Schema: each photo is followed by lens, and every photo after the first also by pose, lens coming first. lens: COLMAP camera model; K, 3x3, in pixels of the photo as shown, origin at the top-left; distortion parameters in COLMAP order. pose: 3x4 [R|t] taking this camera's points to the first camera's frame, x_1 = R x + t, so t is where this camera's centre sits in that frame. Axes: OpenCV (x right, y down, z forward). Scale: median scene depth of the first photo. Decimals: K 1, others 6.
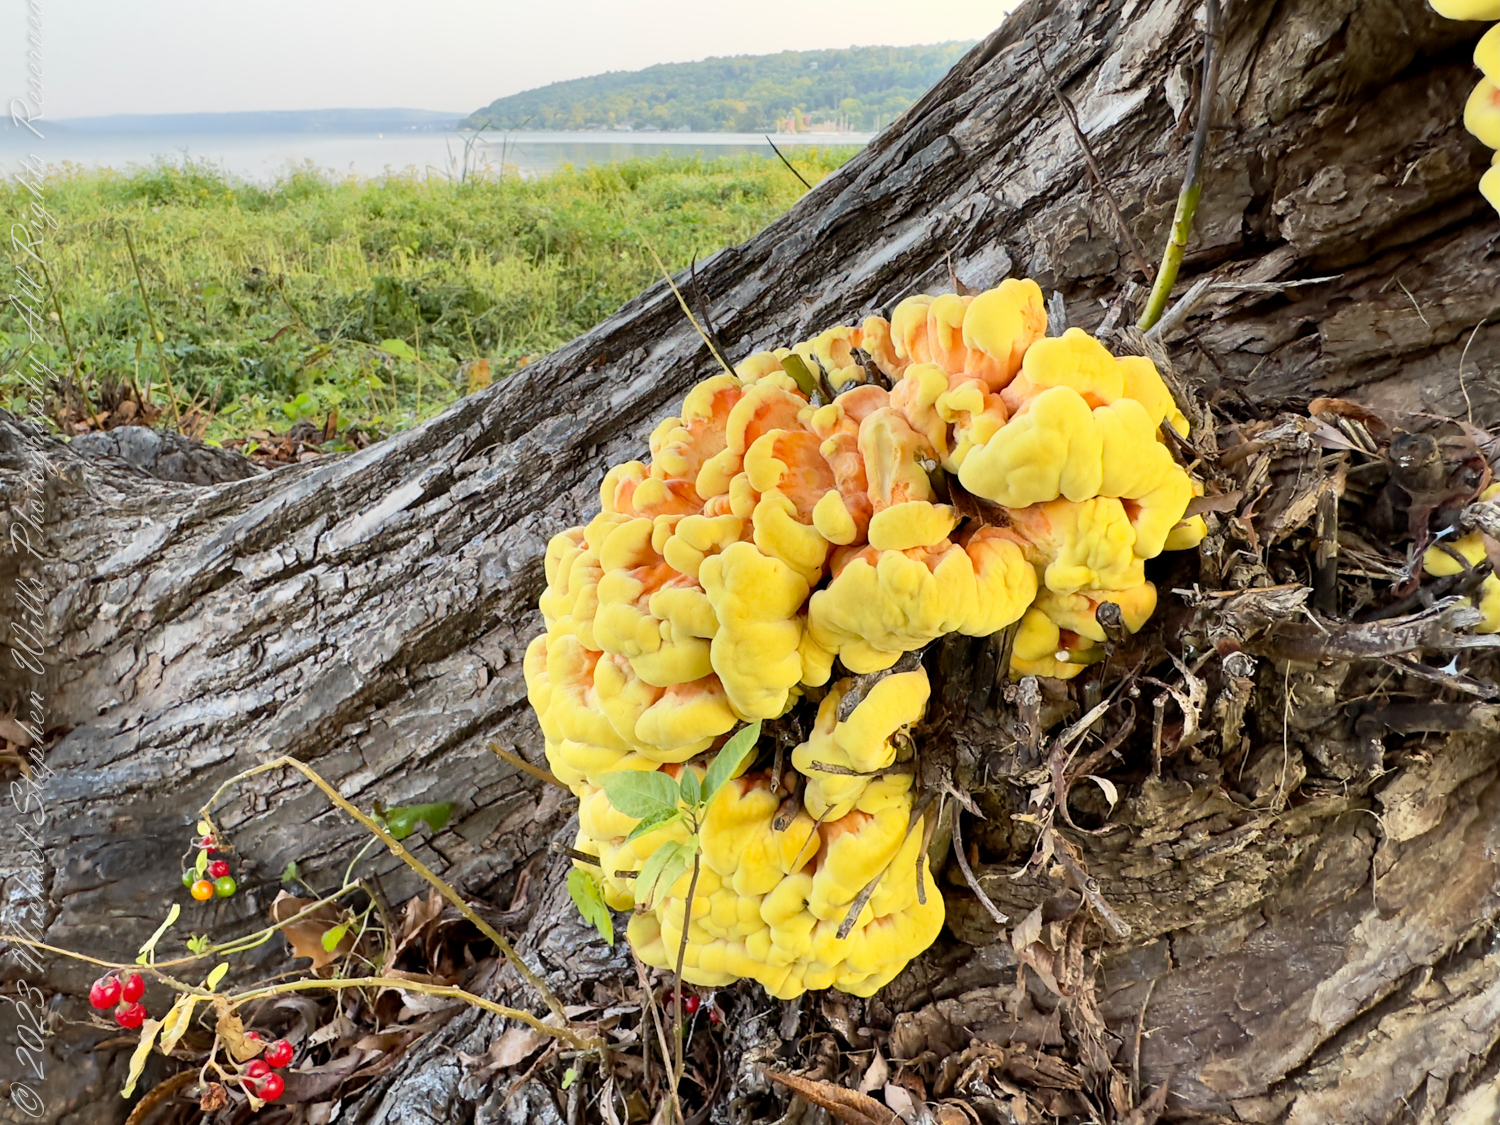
lens RADIAL K [[1037.4, 0, 729.5], [0, 1037.4, 623.6], [0, 0, 1]] dist [-0.007109, 0.004196]
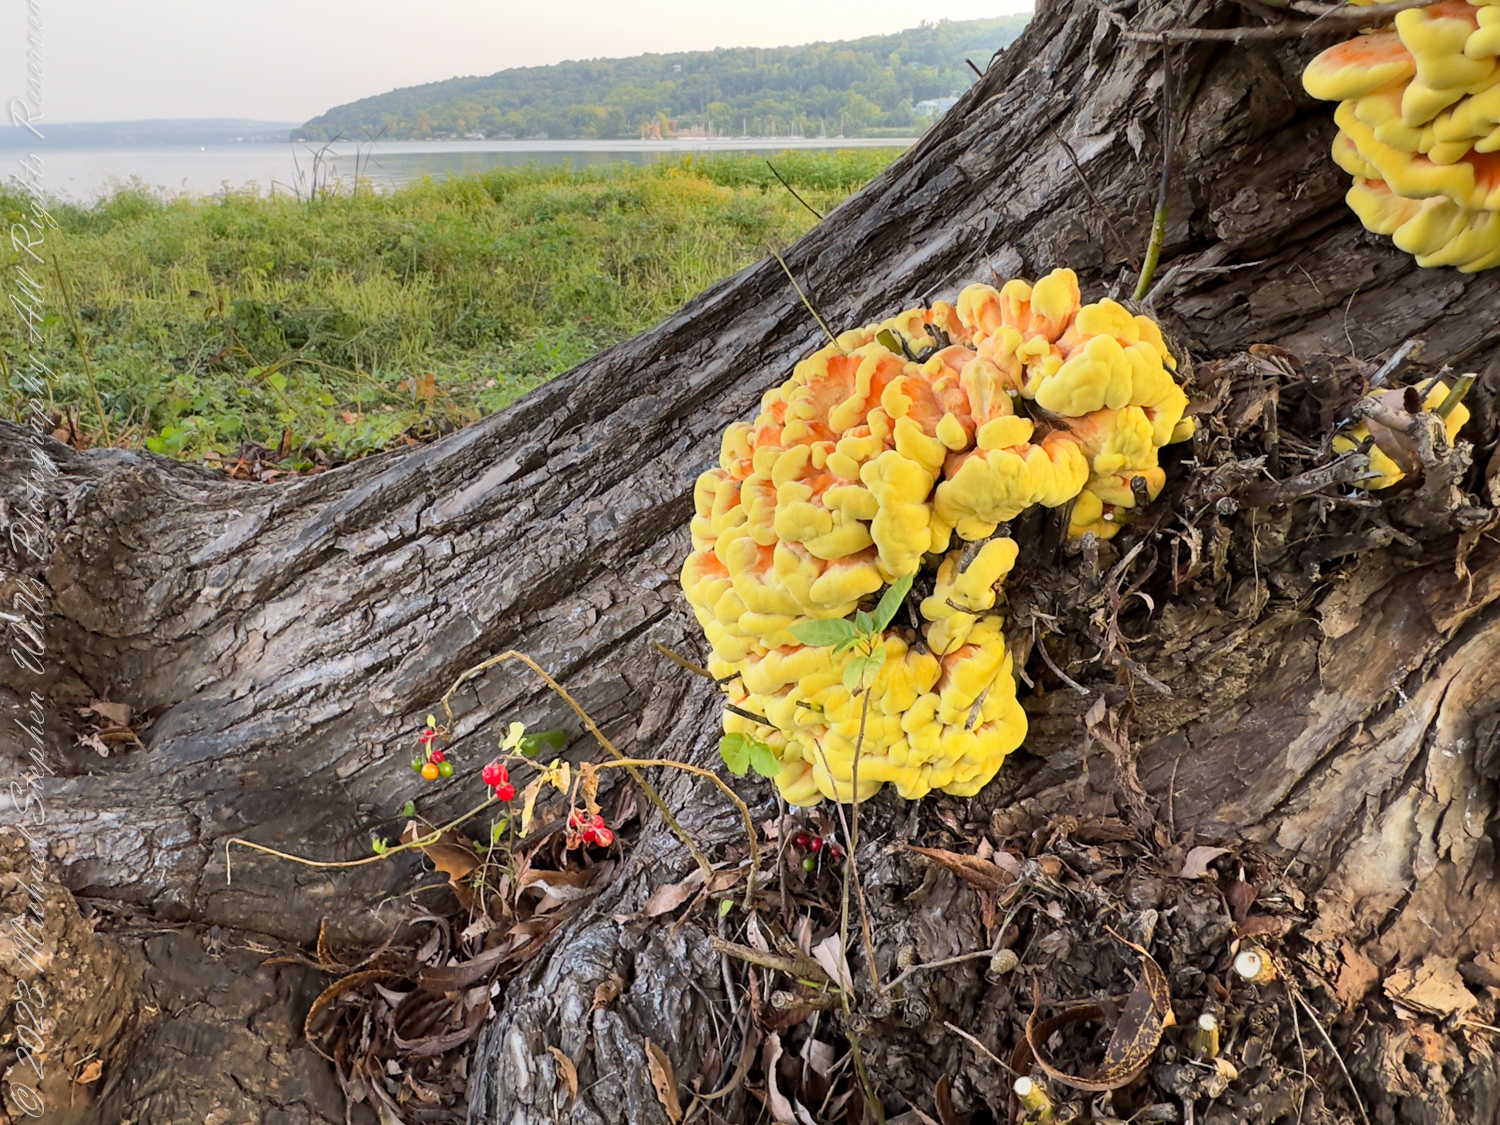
lens RADIAL K [[1128.7, 0, 728.3], [0, 1128.7, 596.0], [0, 0, 1]] dist [-0.001721, -0.002739]
pose [[0.993875, -0.054083, 0.096374, -0.236893], [0.059541, 0.996726, -0.054693, 0.124033], [-0.093101, 0.060096, 0.993841, -0.340358]]
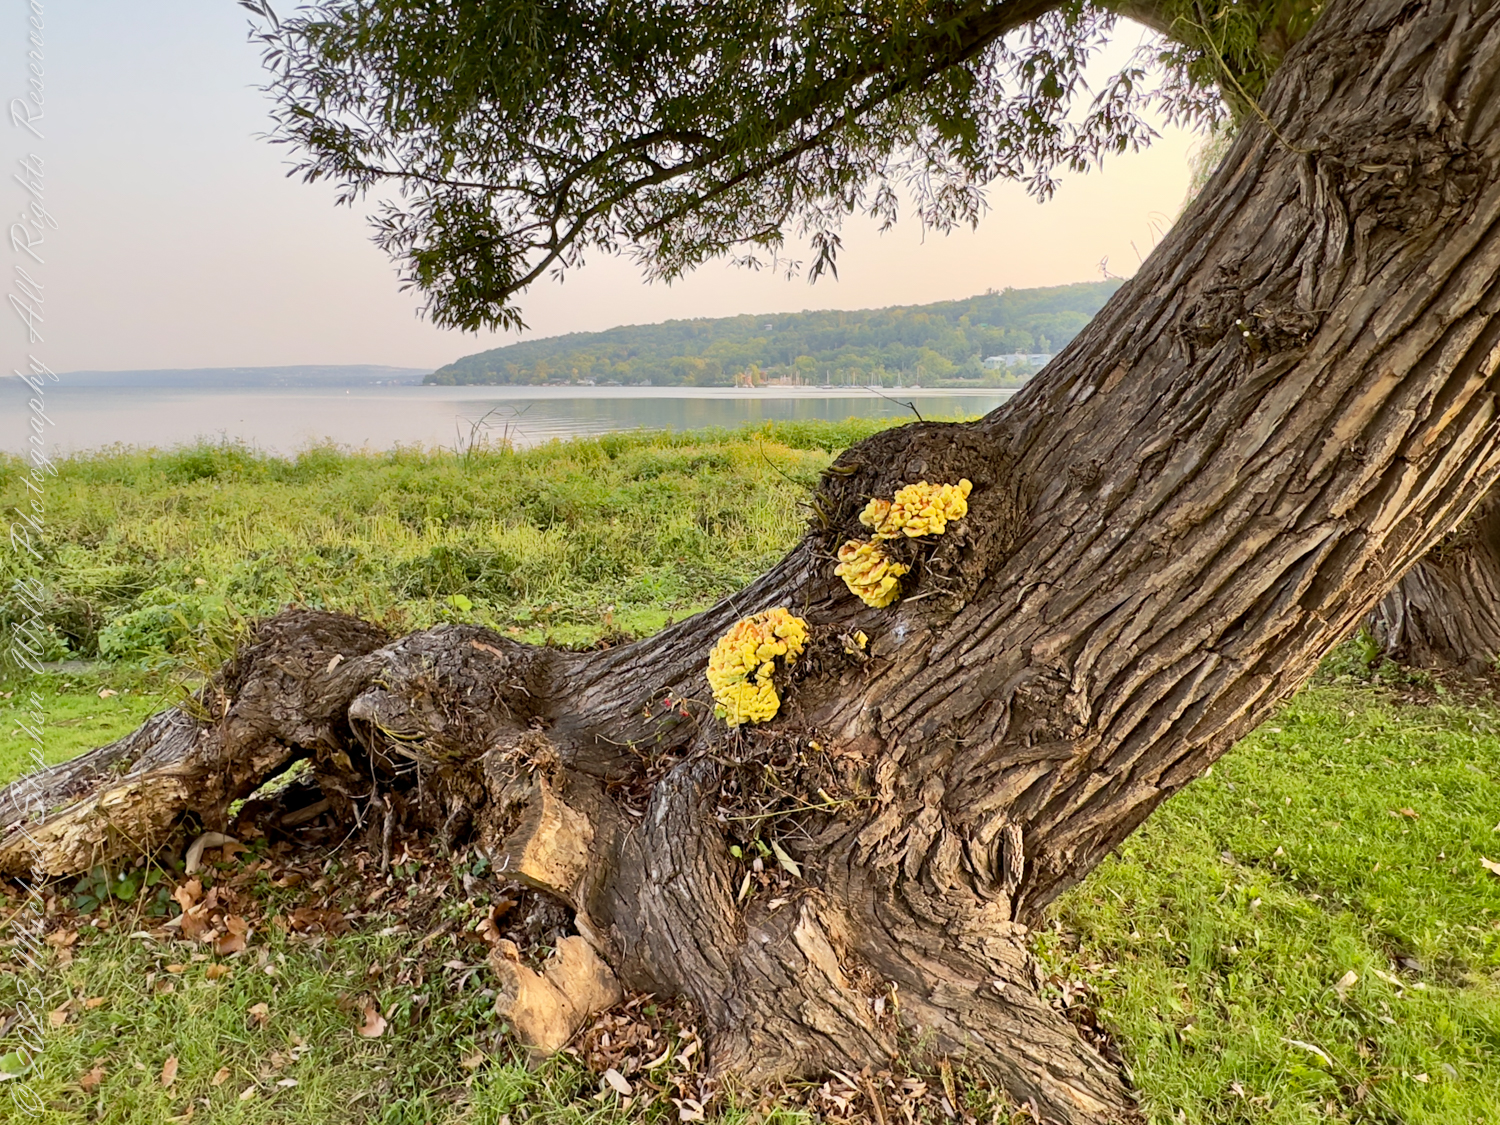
lens RADIAL K [[1037.4, 0, 729.5], [0, 1037.4, 623.6], [0, 0, 1]] dist [-0.007109, 0.004196]
pose [[0.999346, -0.016272, 0.032305, -0.212625], [0.023116, 0.974233, -0.224358, 0.881999], [-0.027822, 0.224958, 0.973971, -3.806664]]
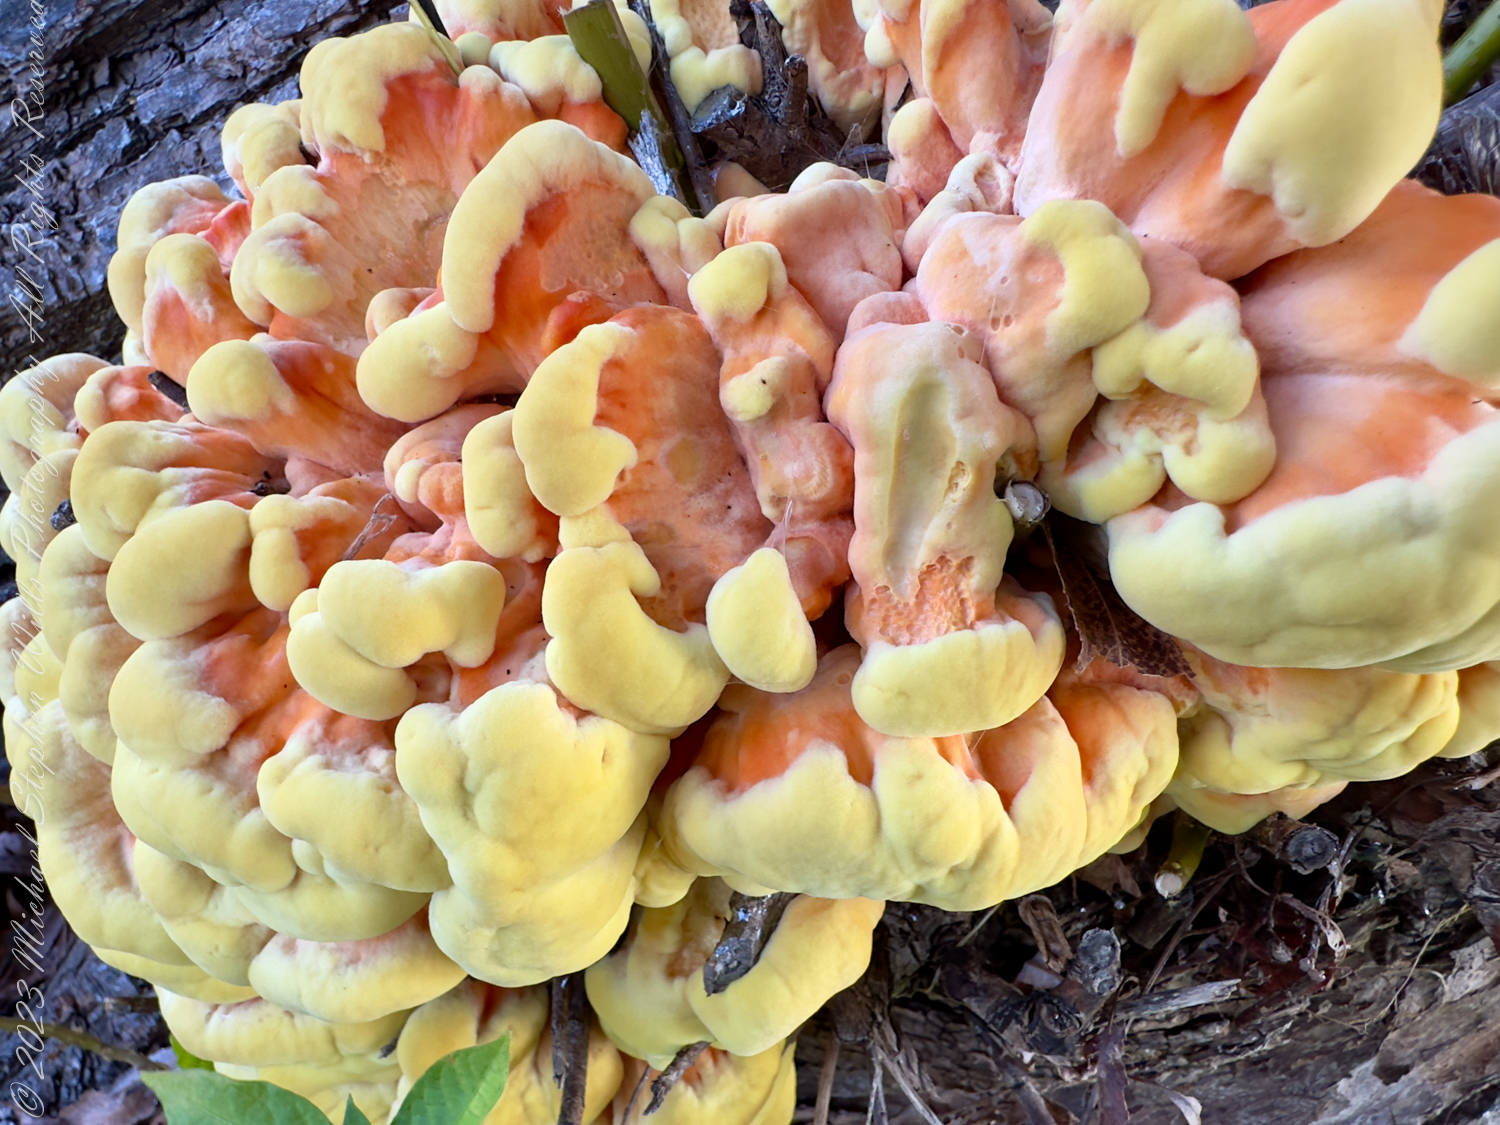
lens RADIAL K [[1039.9, 0, 692.6], [0, 1039.9, 712.9], [0, 0, 1]] dist [-0.004961, -0.001201]
pose [[0.956857, -0.043077, 0.287347, -0.020771], [-0.087875, 0.899733, 0.427503, -0.144617], [-0.276951, -0.434310, 0.857131, 0.418732]]
